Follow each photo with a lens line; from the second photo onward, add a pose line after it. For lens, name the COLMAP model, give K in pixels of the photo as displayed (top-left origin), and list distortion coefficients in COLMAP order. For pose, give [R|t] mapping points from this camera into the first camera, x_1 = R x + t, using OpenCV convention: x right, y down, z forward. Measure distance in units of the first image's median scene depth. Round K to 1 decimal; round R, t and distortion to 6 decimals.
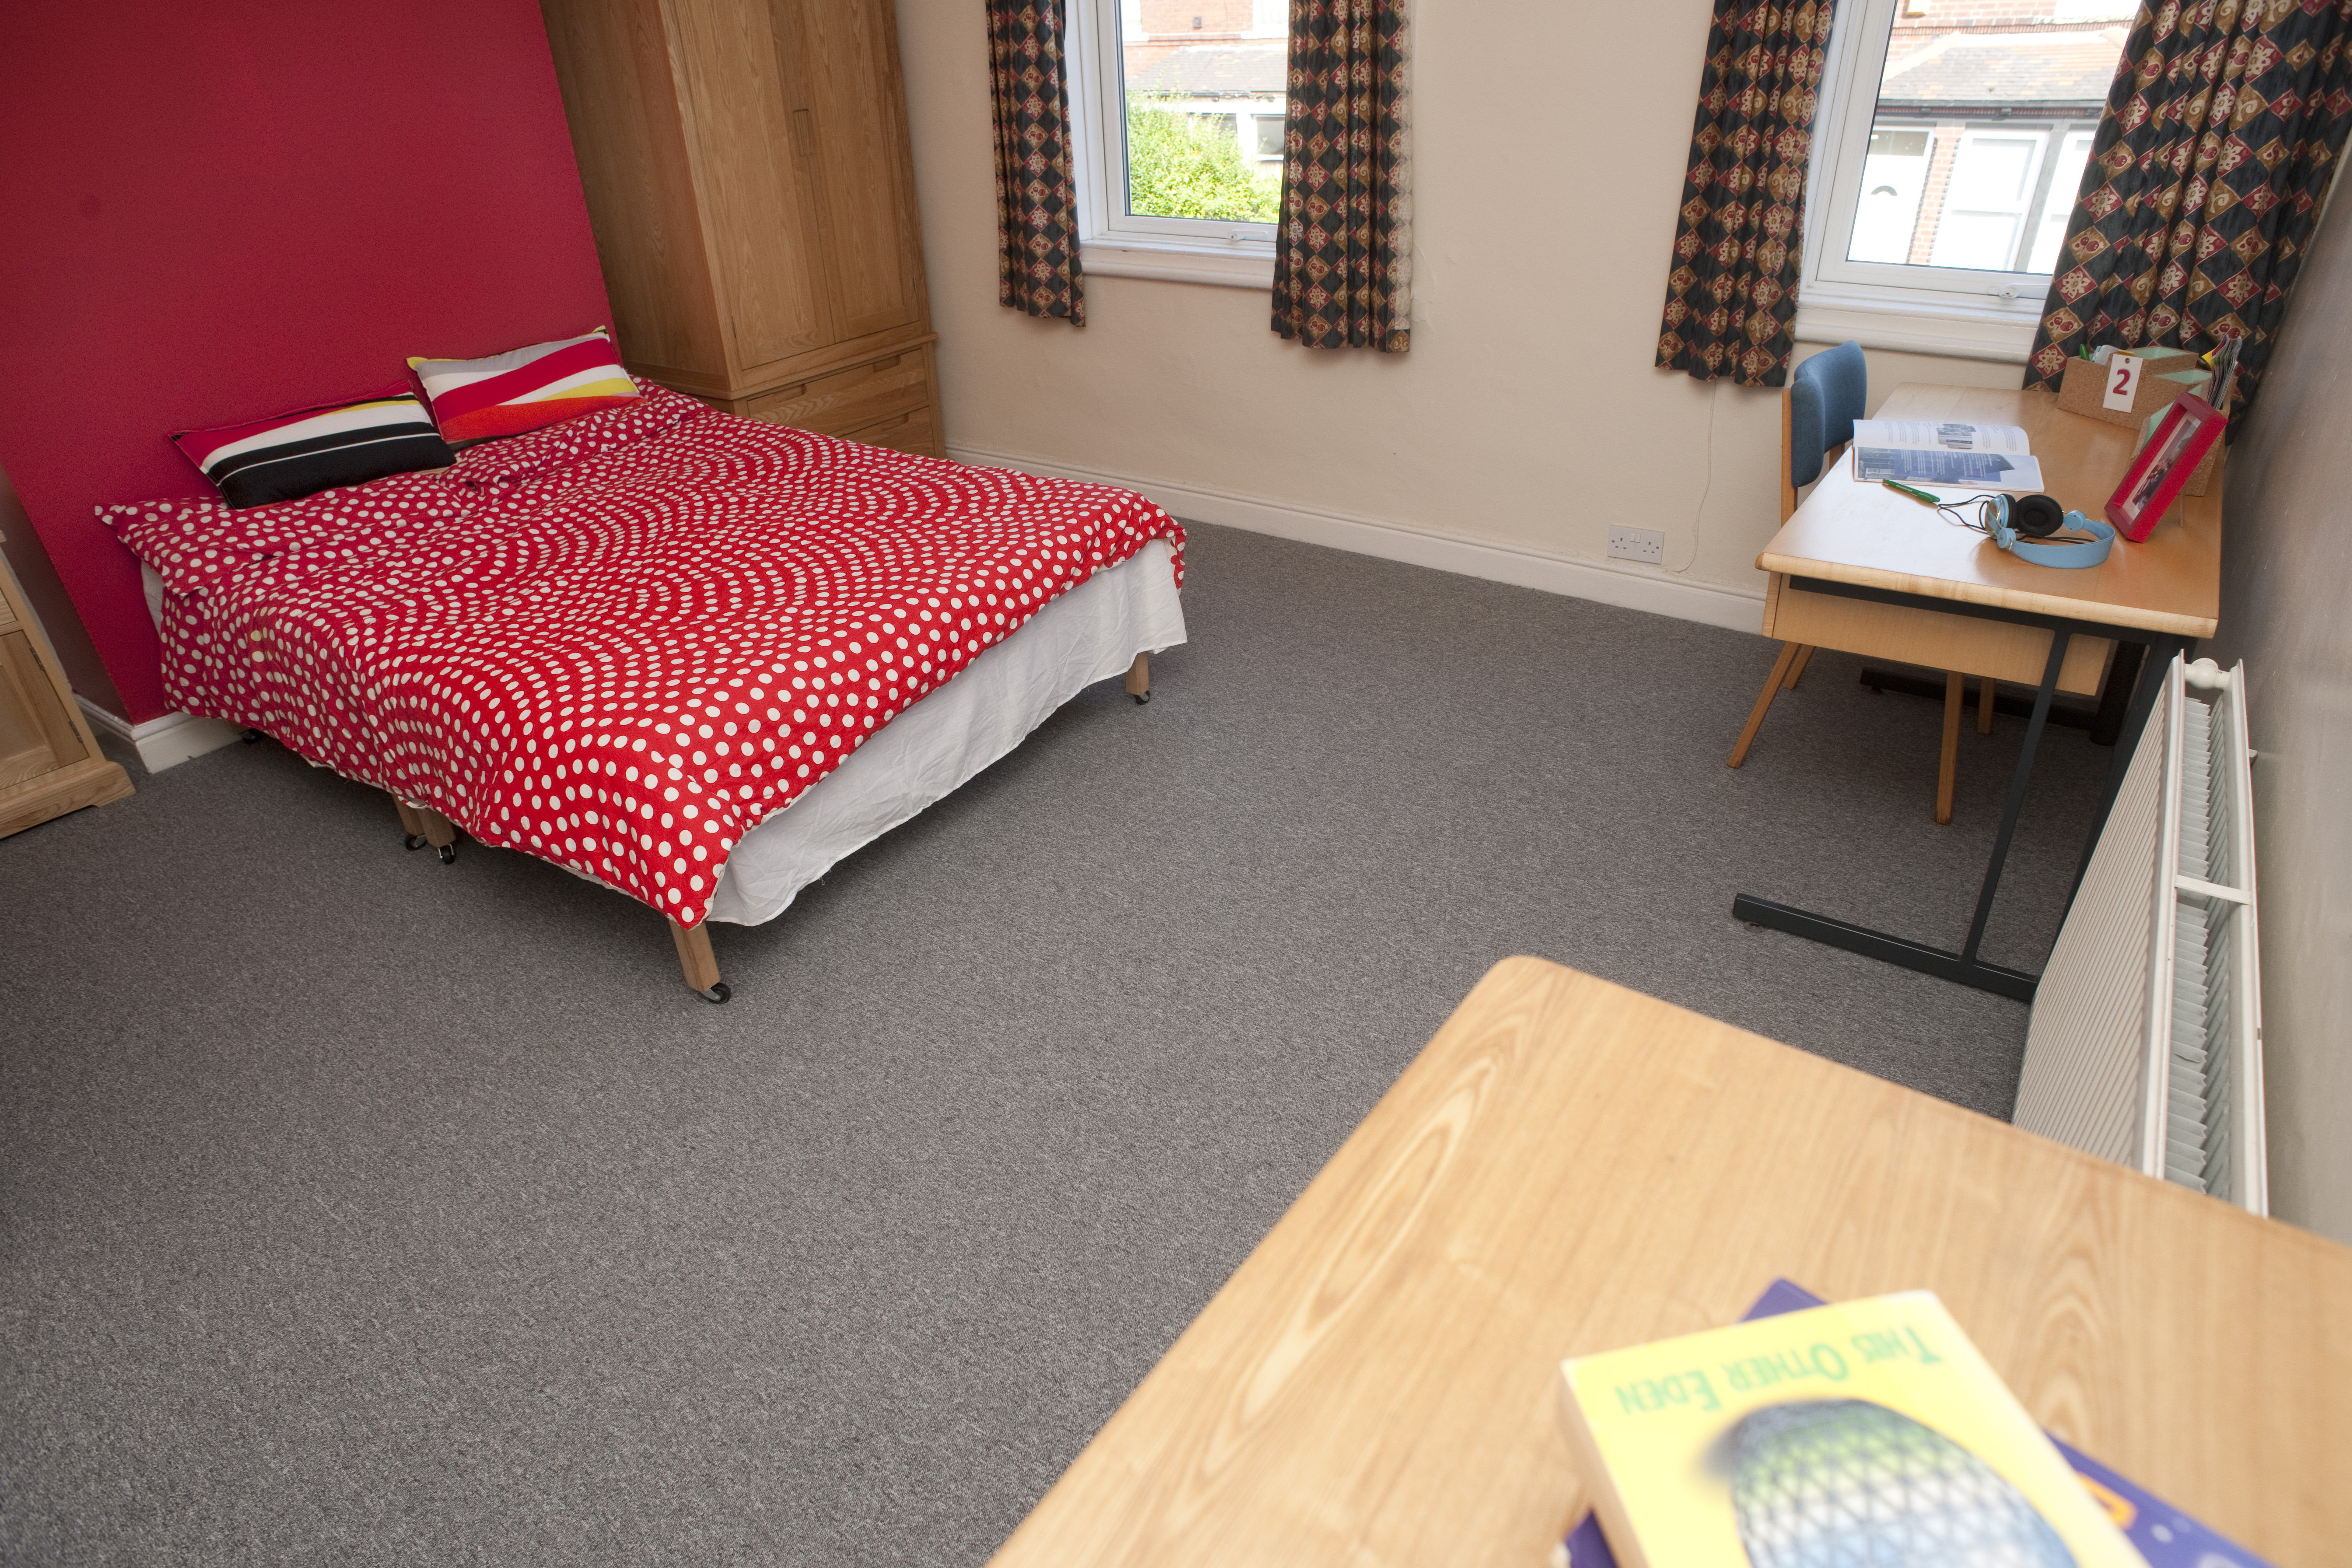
lens RADIAL K [[1372.2, 0, 1176.0], [0, 1372.2, 784.0], [0, 0, 1]] dist [-0.069952, -0.000186]
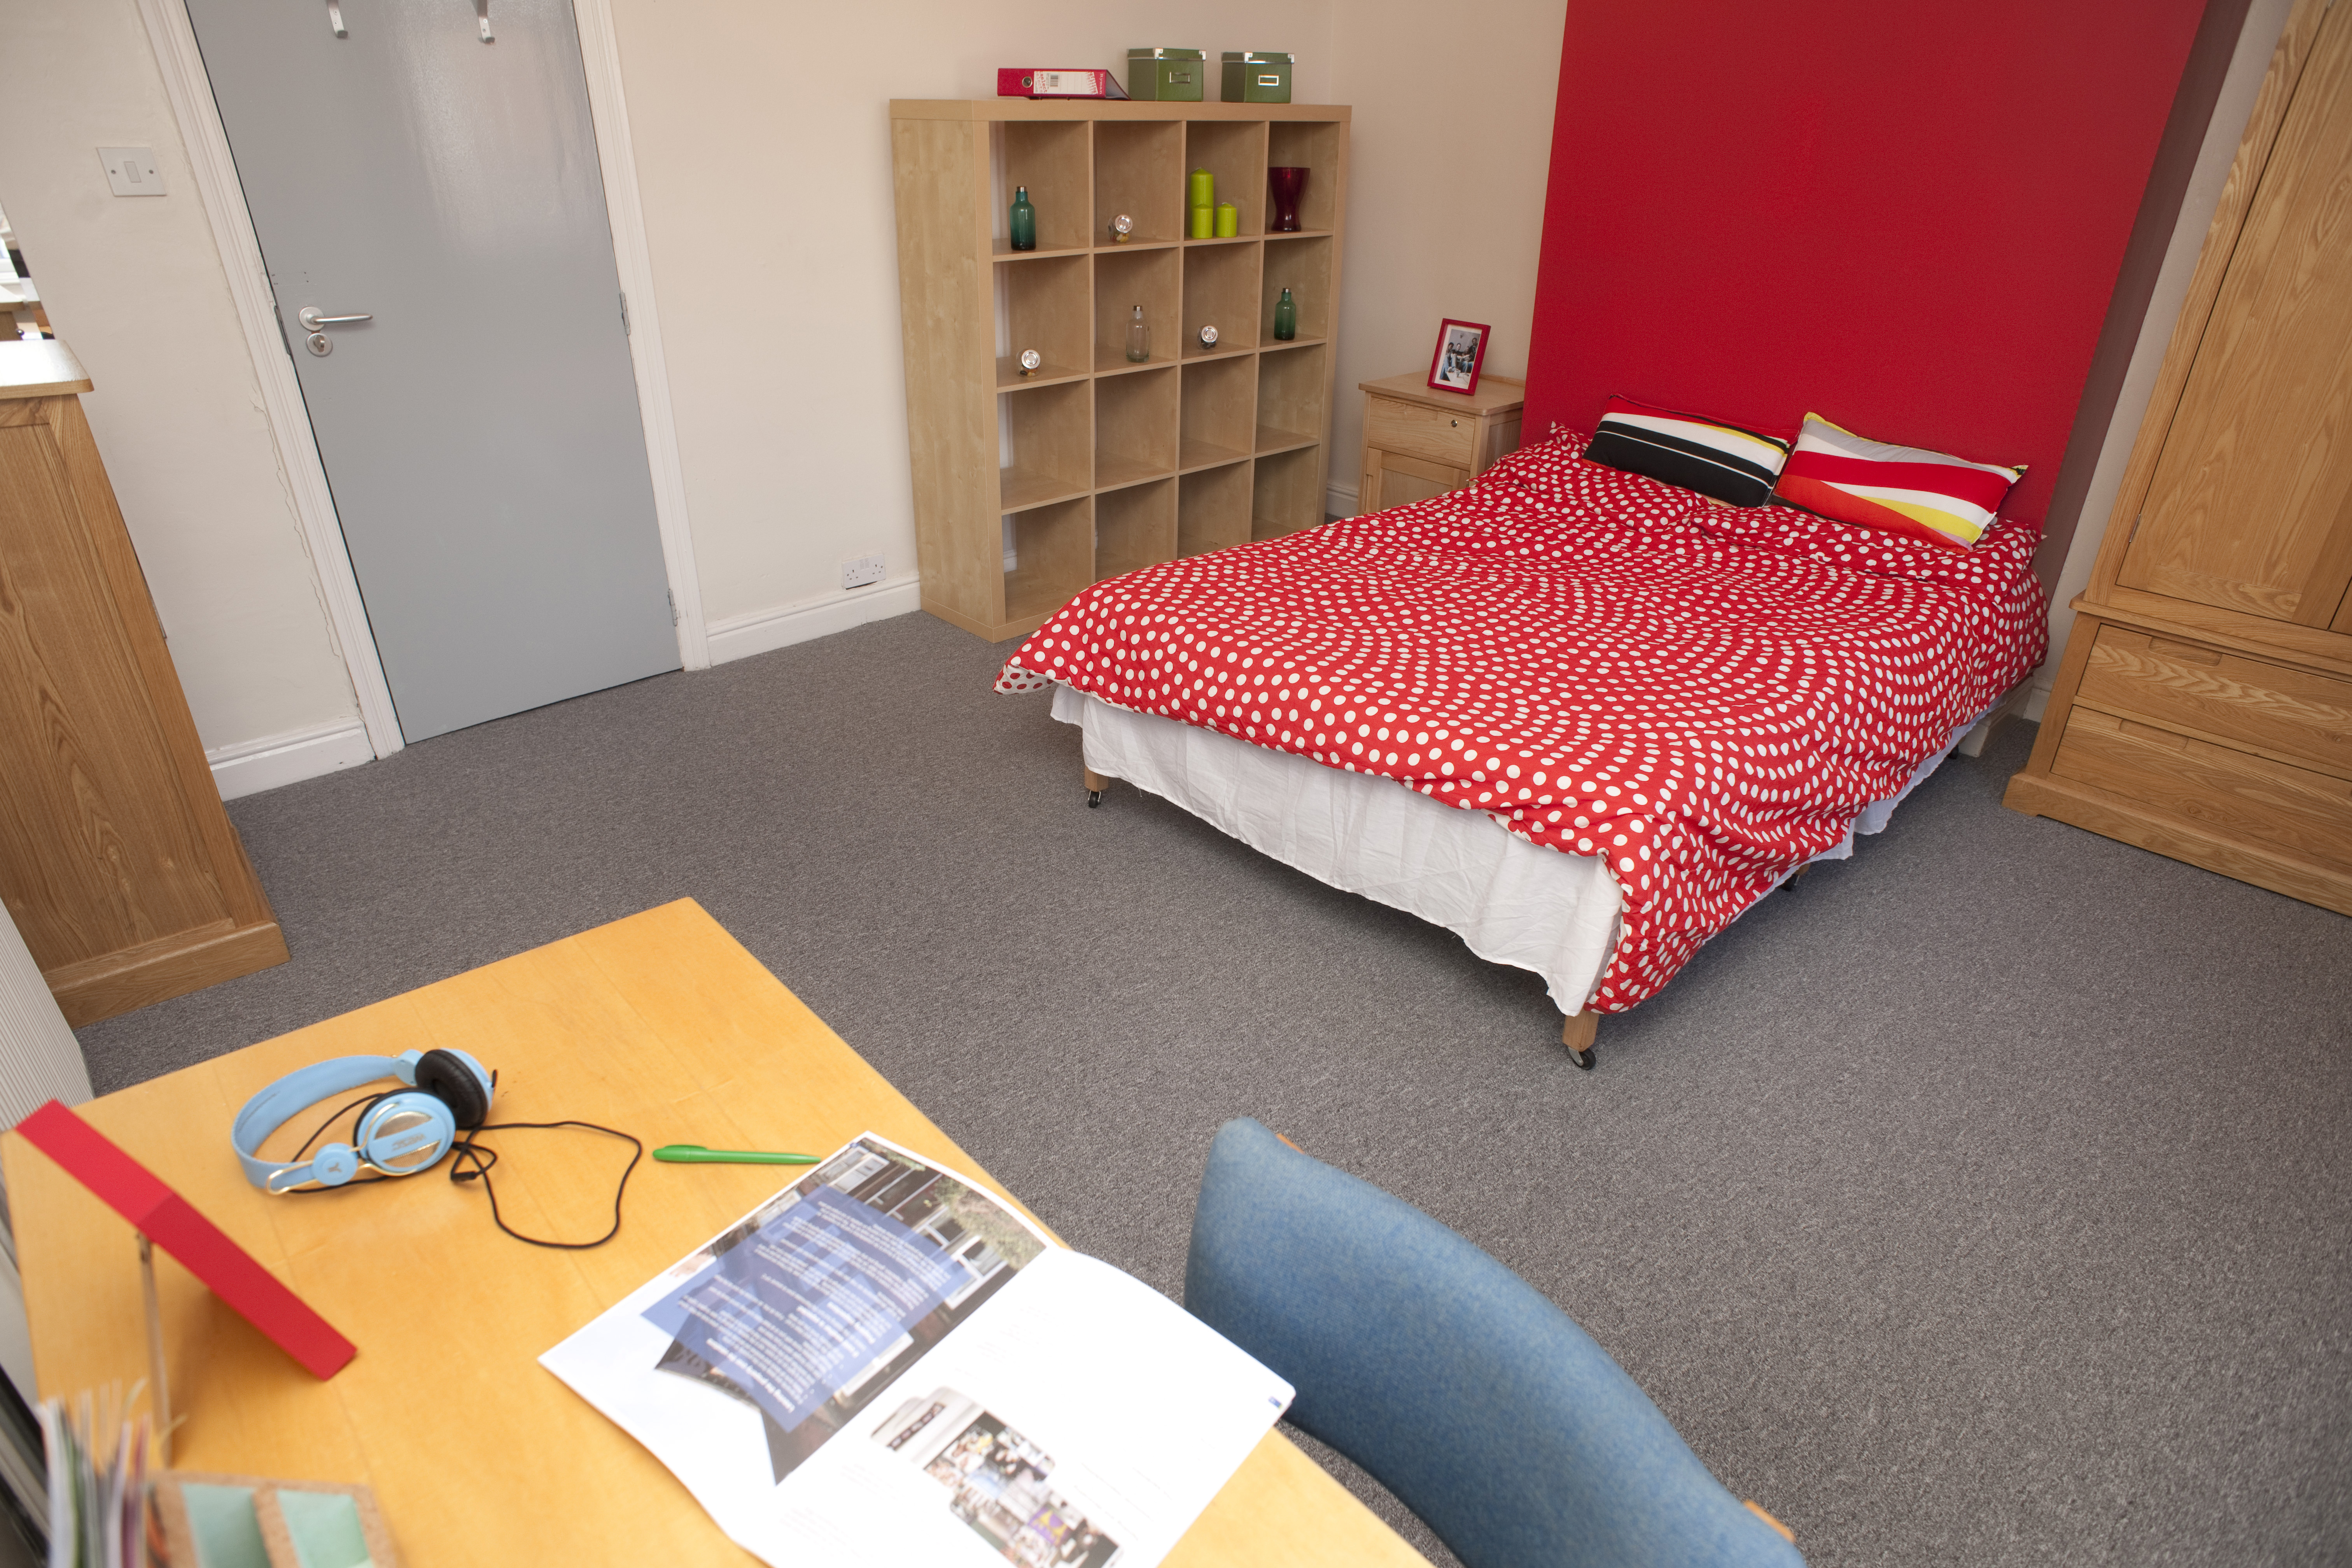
lens RADIAL K [[1334.3, 0, 1176.0], [0, 1334.3, 784.0], [0, 0, 1]] dist [-0.003287, -0.000222]
pose [[-0.213450, 0.476978, -0.852603, 0.704594], [-0.505328, 0.692997, 0.514198, -0.533172], [0.836112, 0.540600, 0.093110, 0.871621]]
